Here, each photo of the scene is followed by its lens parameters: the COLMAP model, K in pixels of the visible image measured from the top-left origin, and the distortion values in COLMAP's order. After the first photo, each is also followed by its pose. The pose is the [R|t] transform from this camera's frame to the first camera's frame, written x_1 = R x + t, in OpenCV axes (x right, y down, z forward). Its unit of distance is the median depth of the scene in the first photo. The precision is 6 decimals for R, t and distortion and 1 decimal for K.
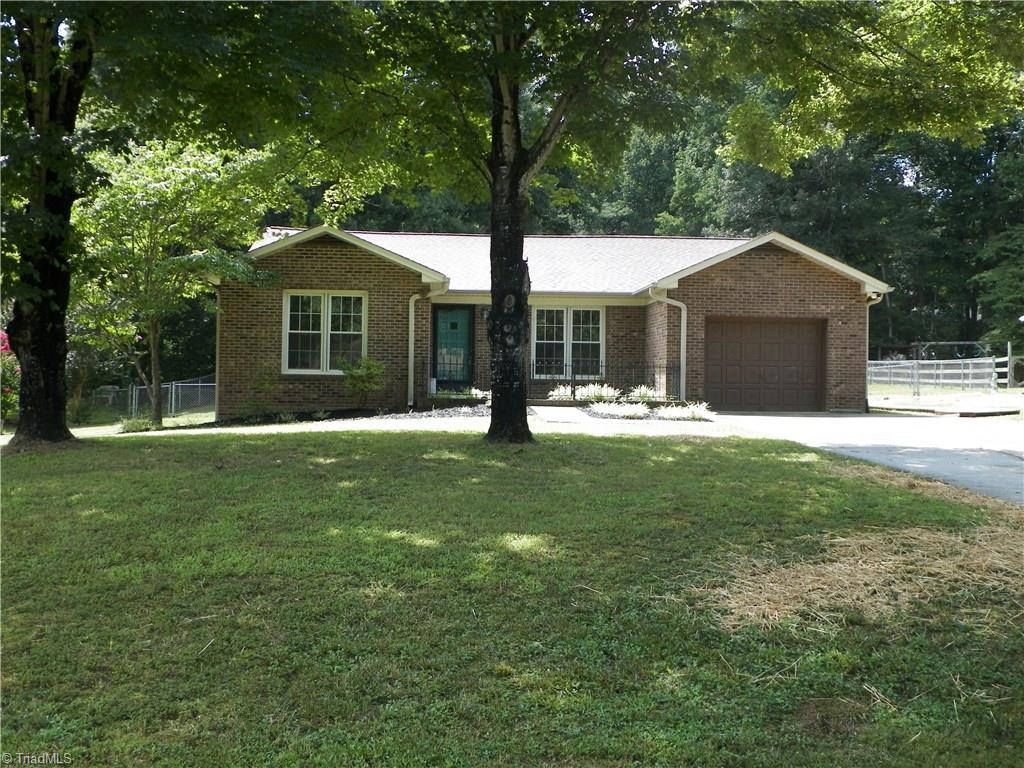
lens RADIAL K [[1048.1, 0, 512.7], [0, 1048.1, 383.5], [0, 0, 1]] dist [0.001048, 0.000000]
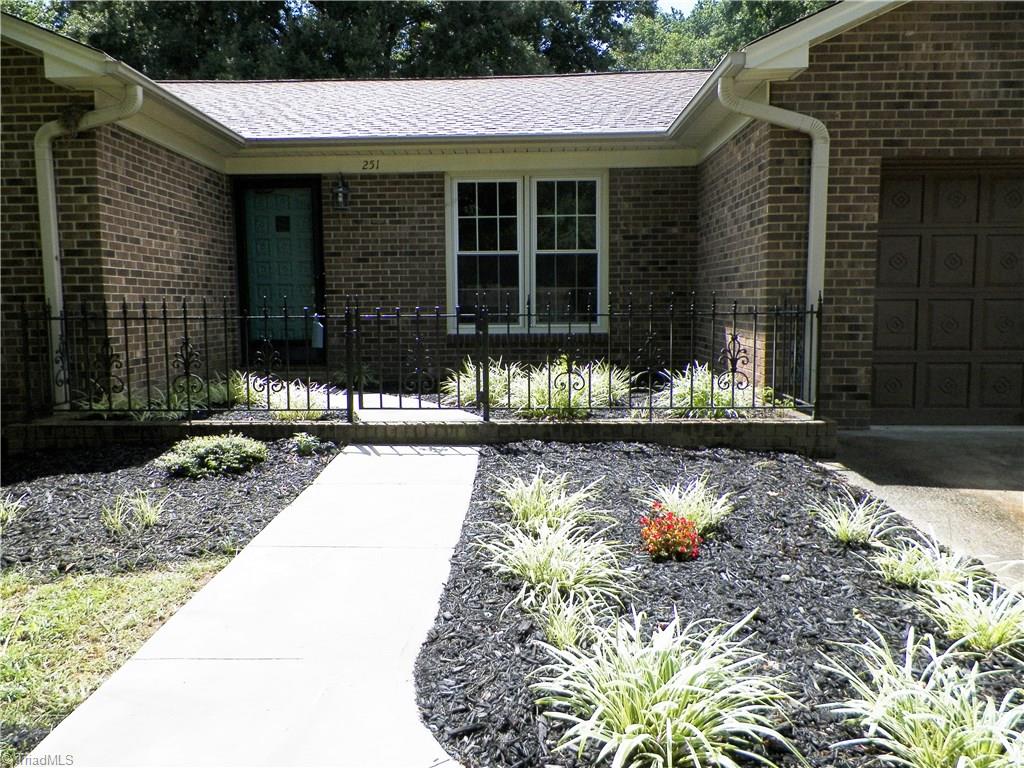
lens RADIAL K [[784.8, 0, 509.2], [0, 784.8, 382.7], [0, 0, 1]] dist [0.035306, -0.009257]
pose [[0.995711, -0.014082, -0.091442, 0.083938], [0.023724, 0.994165, 0.105228, -0.021175], [0.089427, -0.106946, 0.990235, 0.720818]]
